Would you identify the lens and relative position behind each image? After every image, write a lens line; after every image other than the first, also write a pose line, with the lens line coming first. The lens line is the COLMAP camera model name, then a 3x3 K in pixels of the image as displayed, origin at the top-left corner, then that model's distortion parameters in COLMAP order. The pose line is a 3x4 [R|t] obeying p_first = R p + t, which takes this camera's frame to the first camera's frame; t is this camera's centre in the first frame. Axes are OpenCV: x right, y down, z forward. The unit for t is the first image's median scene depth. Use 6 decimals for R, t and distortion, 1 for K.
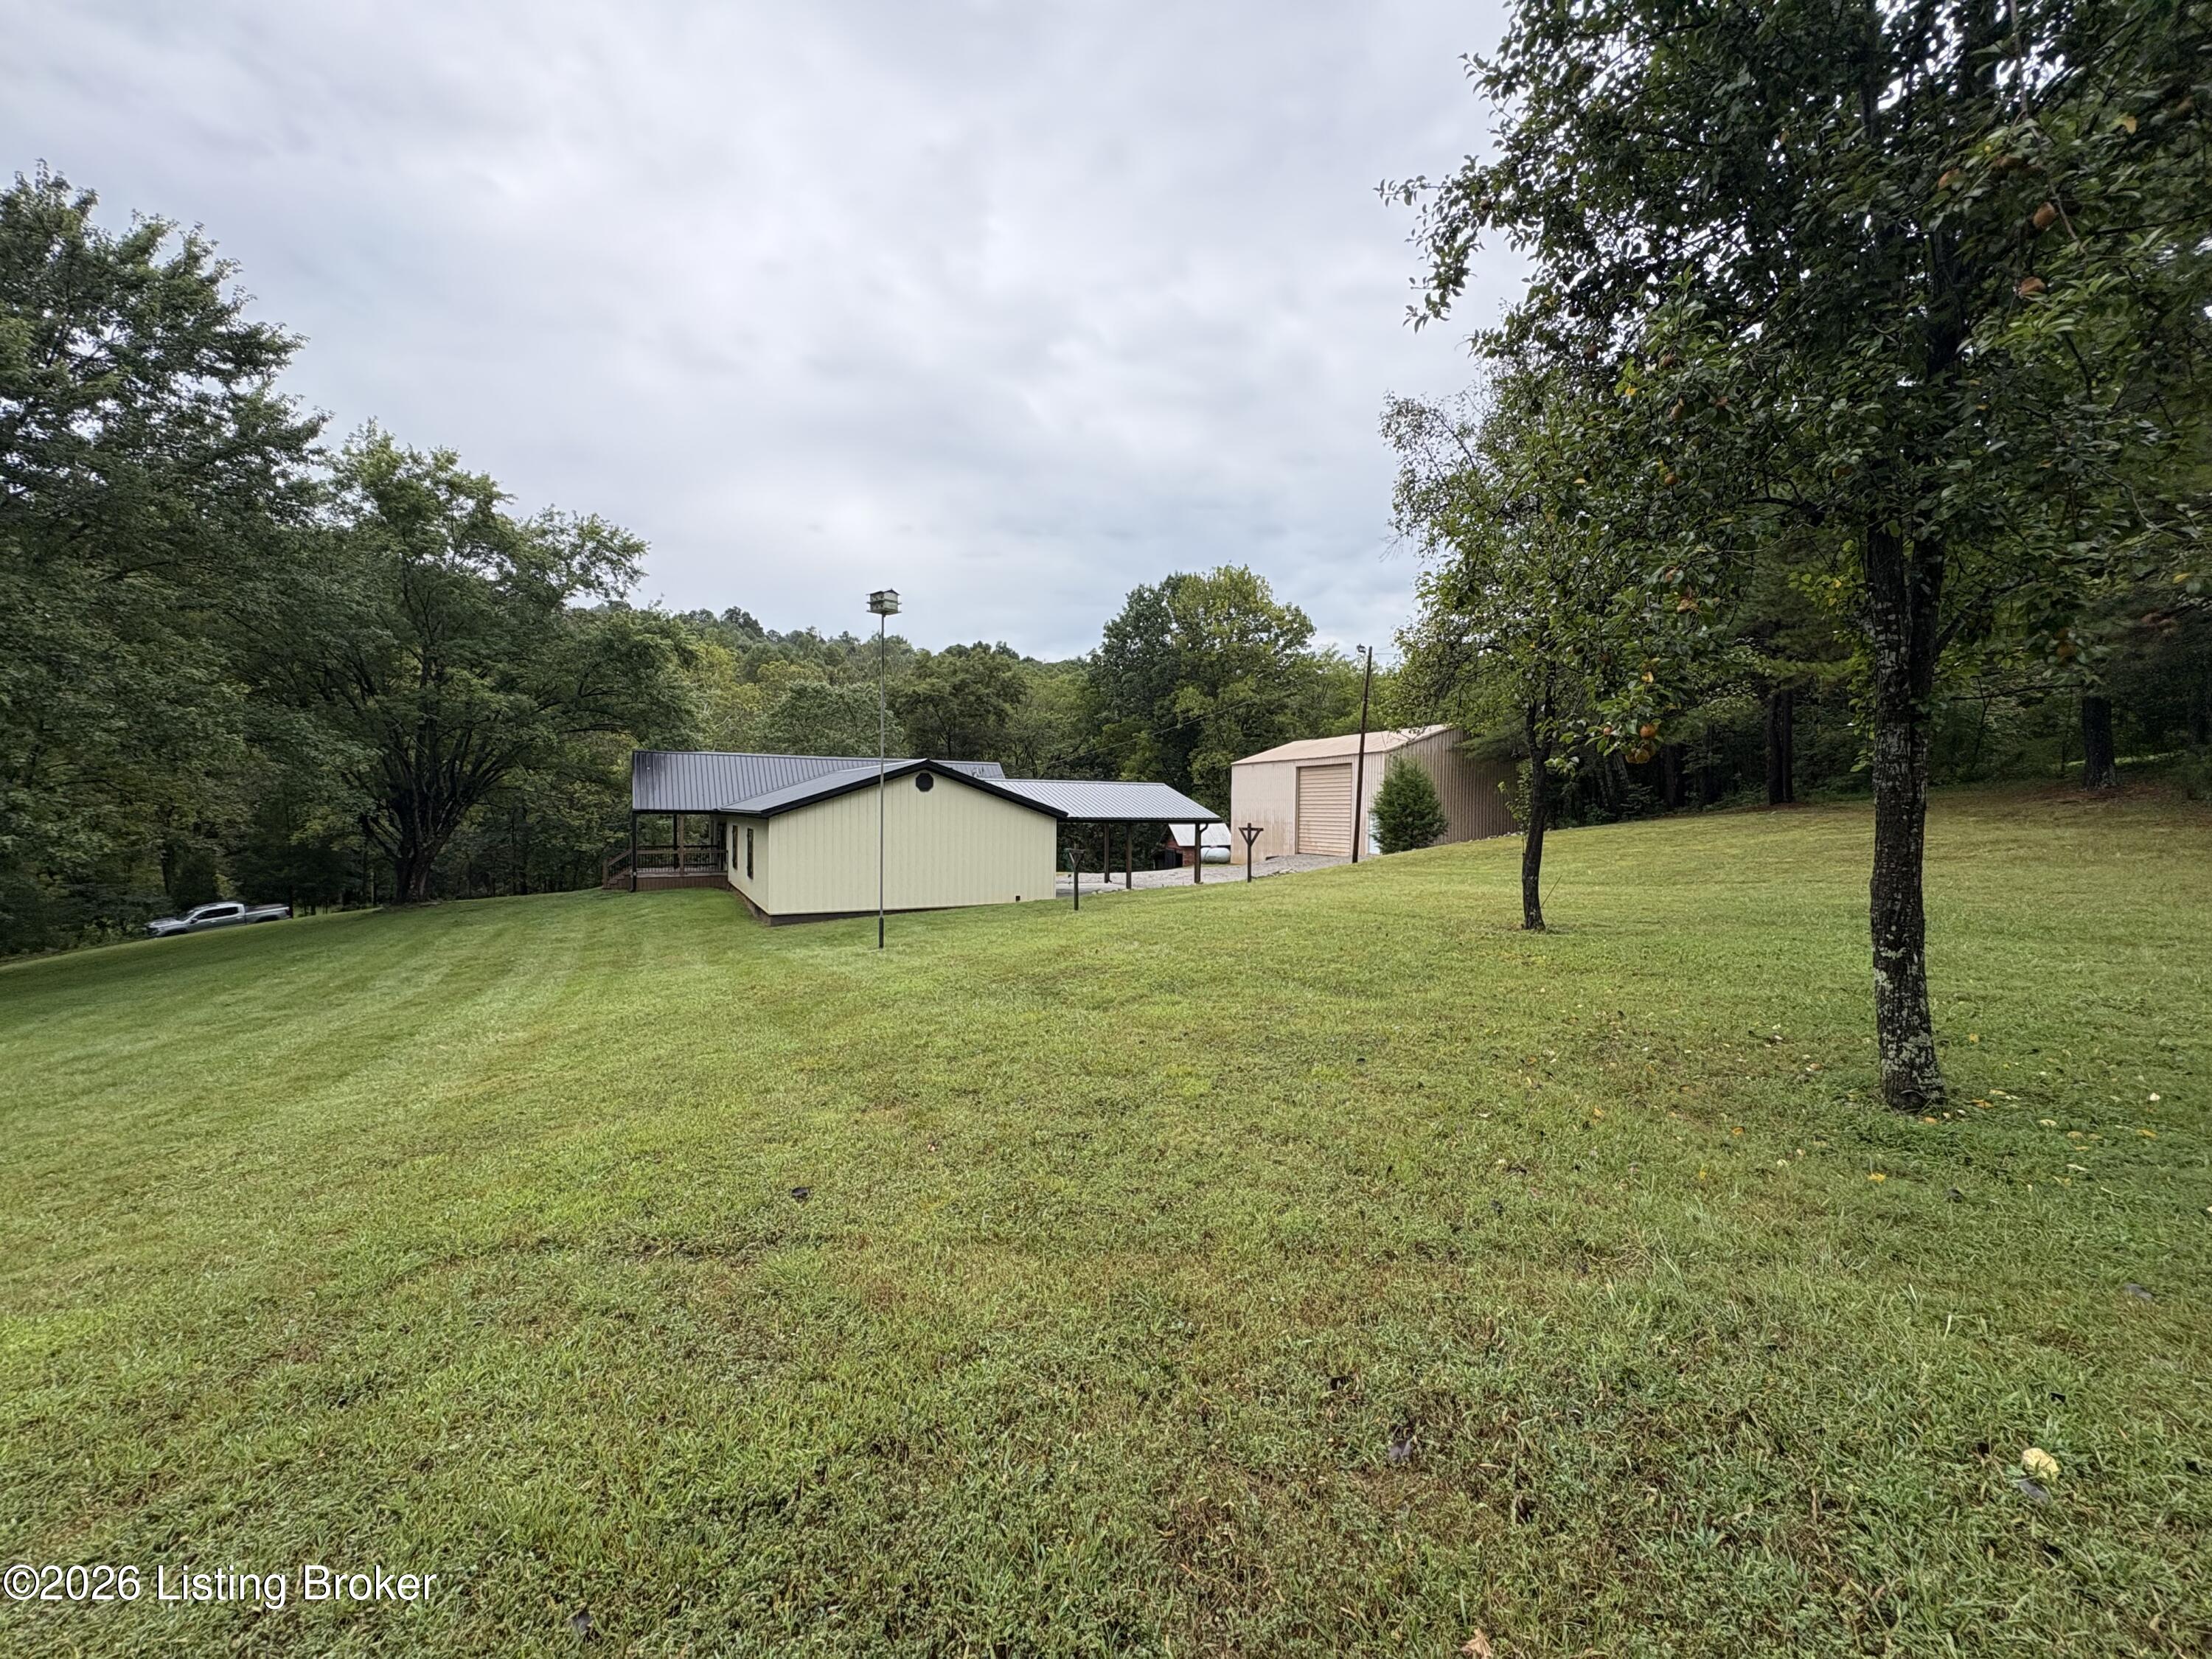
lens RADIAL K [[883.7, 0, 1111.4], [0, 883.7, 852.2], [0, 0, 1]] dist [0.000105, 0.001254]
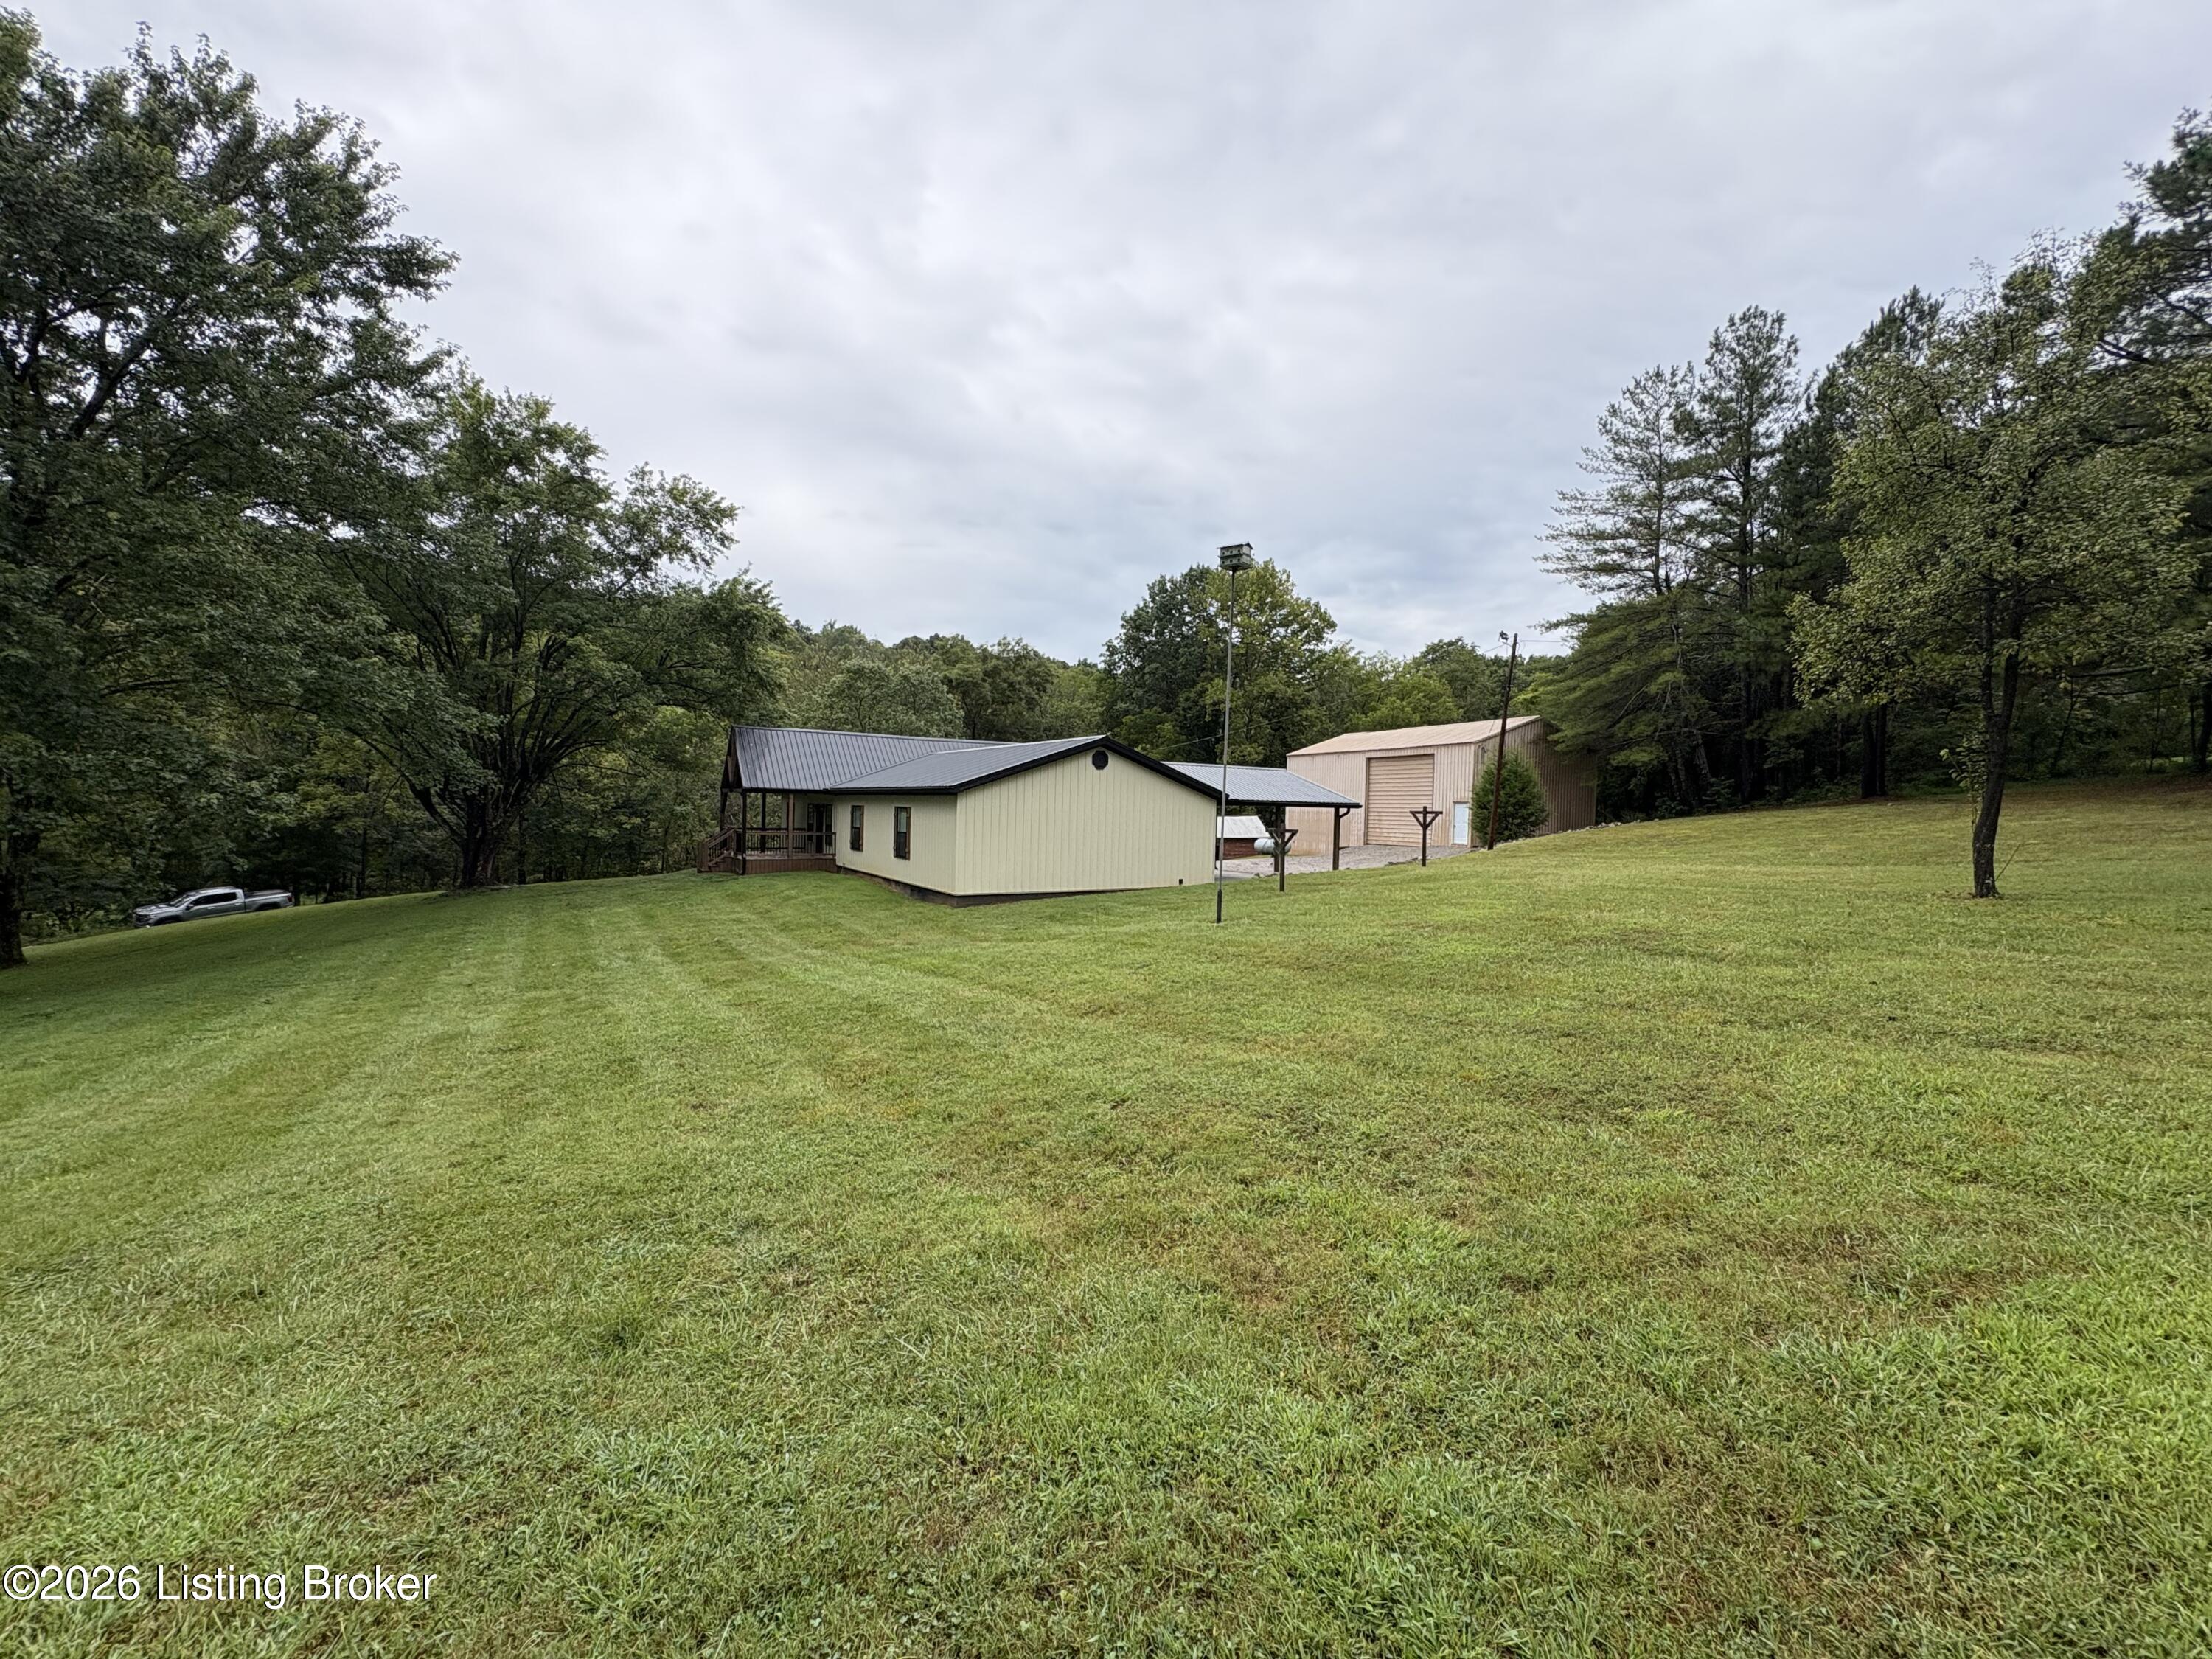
lens RADIAL K [[883.7, 0, 1103.9], [0, 883.7, 881.7], [0, 0, 1]] dist [0.000105, 0.001254]
pose [[0.997456, 0.006105, 0.071016, -0.148935], [-0.008489, 0.999409, 0.033312, 0.012061], [-0.070771, -0.033830, 0.996919, 0.010566]]
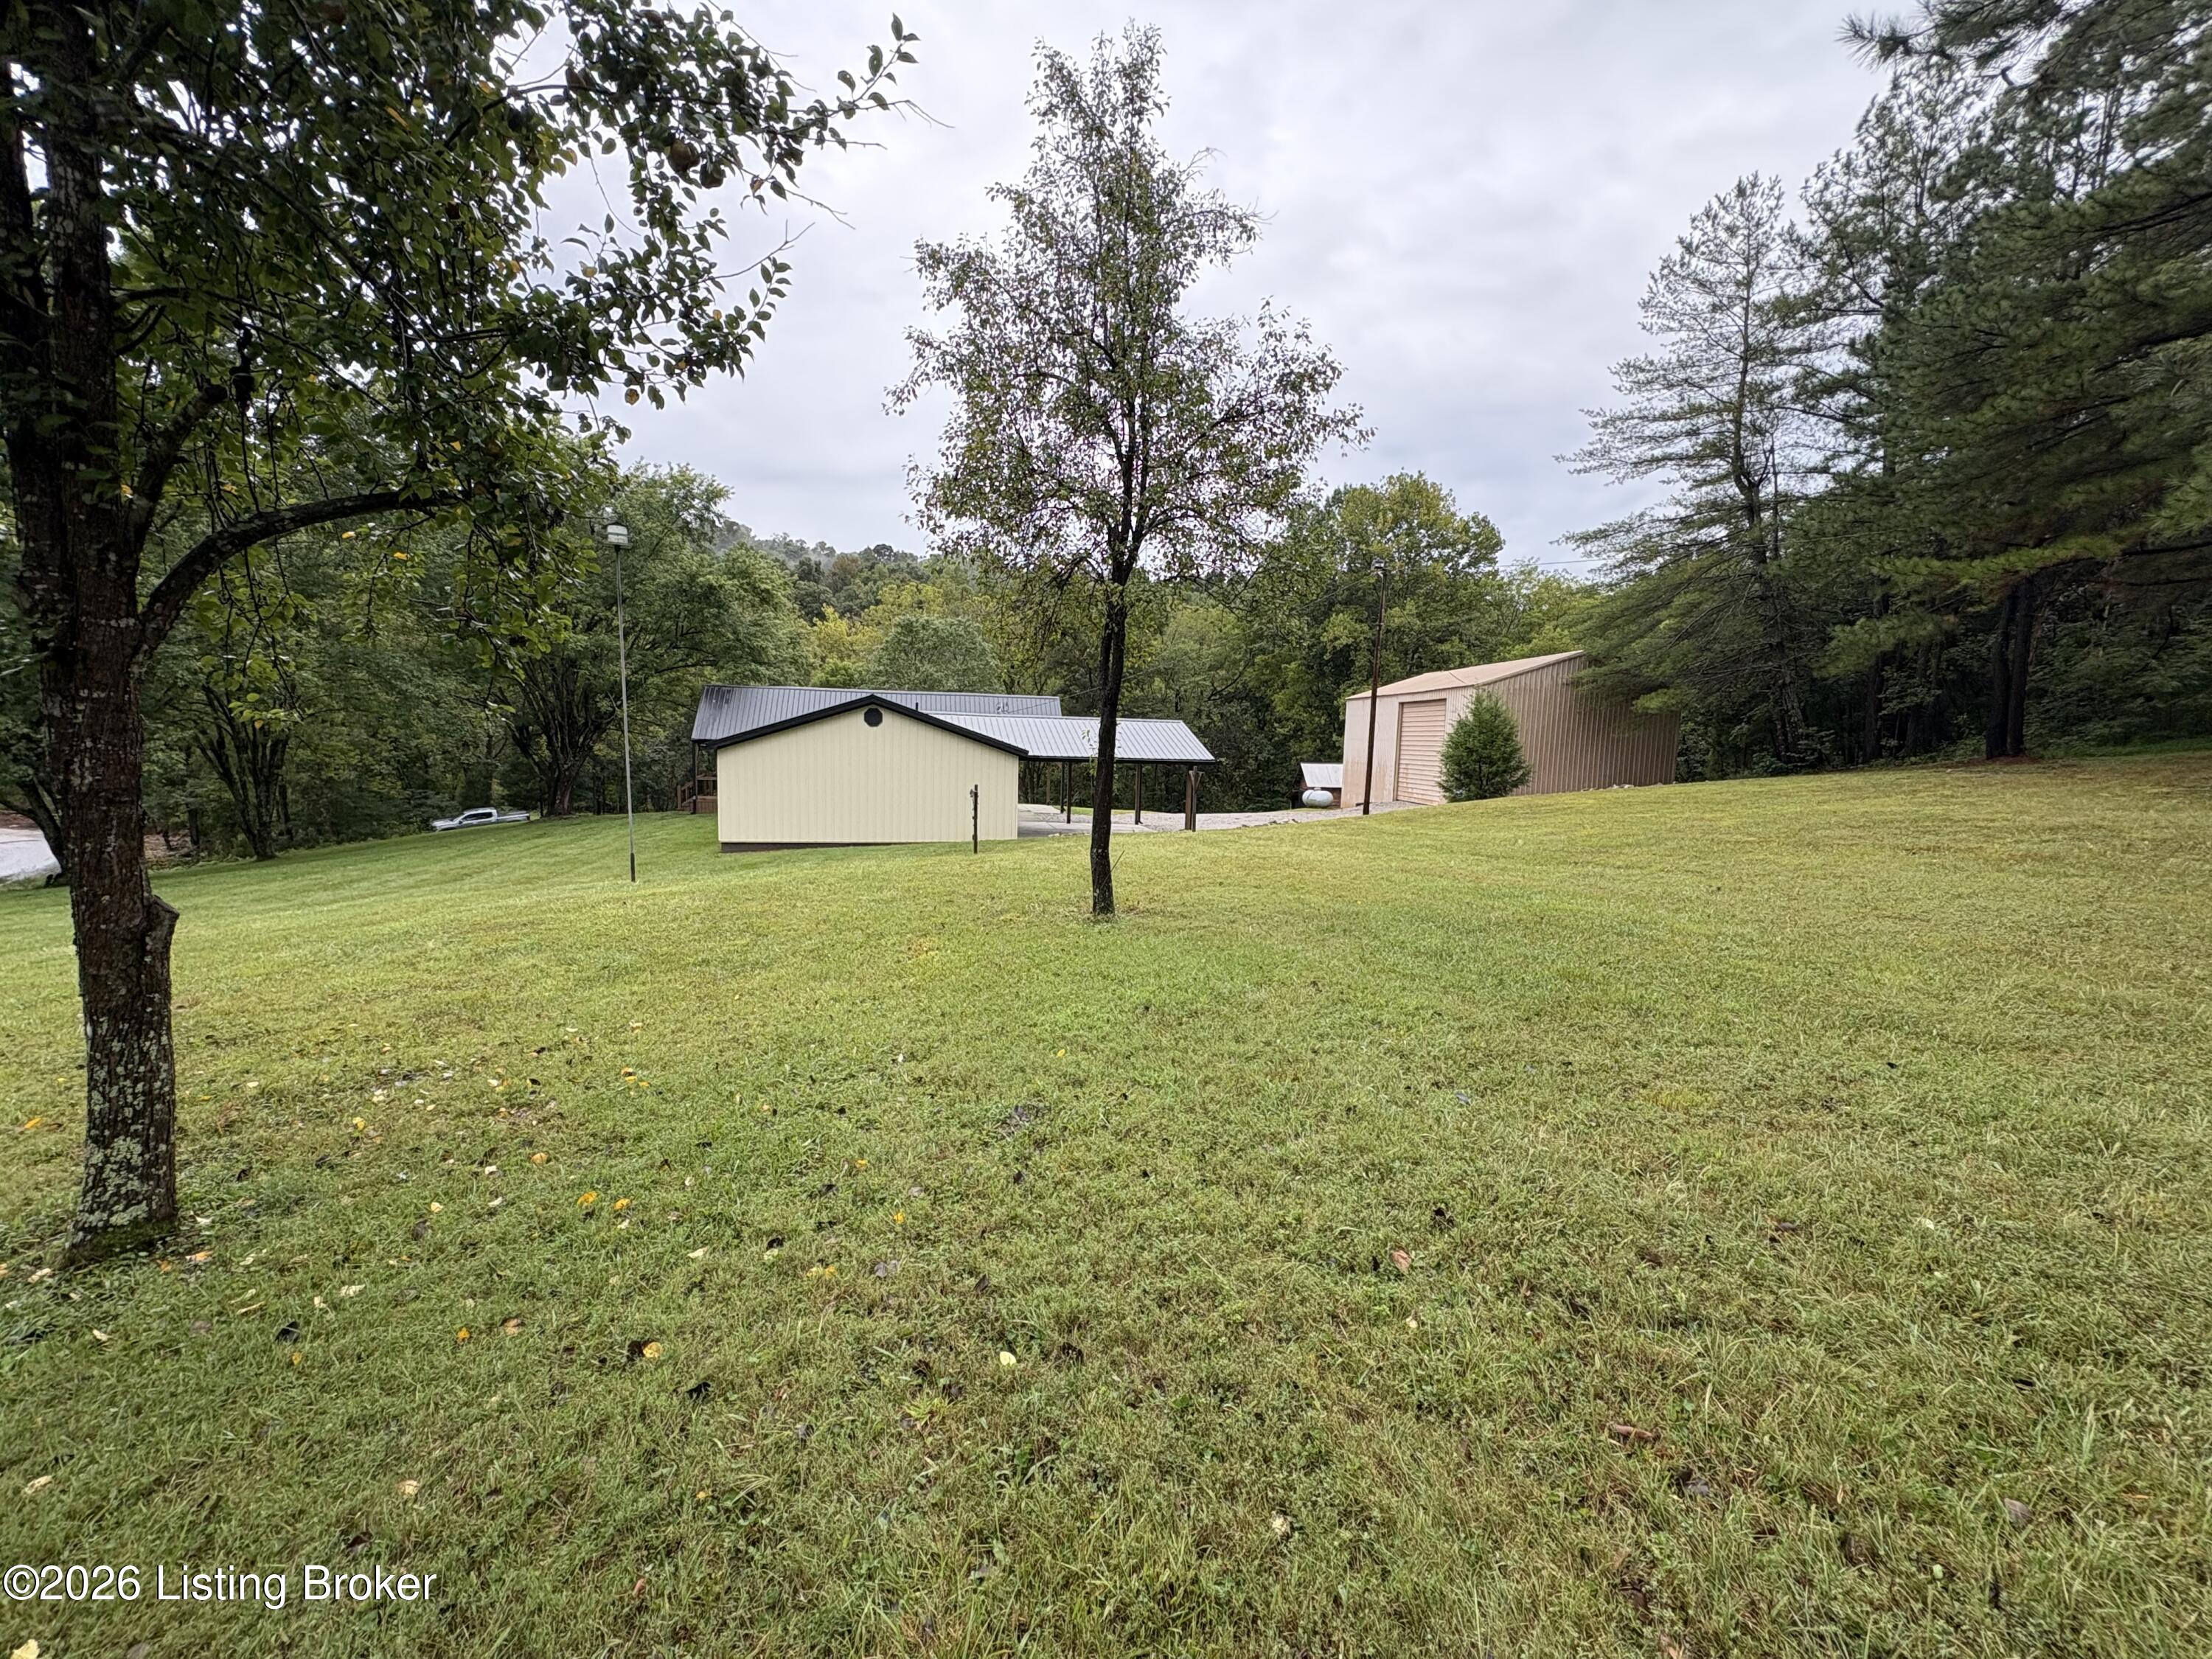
lens RADIAL K [[883.7, 0, 1123.3], [0, 883.7, 814.8], [0, 0, 1]] dist [0.000105, 0.001254]
pose [[0.958458, 0.041929, -0.282136, 0.186090], [-0.032081, 0.998707, 0.039434, -0.009259], [0.283424, -0.028745, 0.958564, 0.066276]]
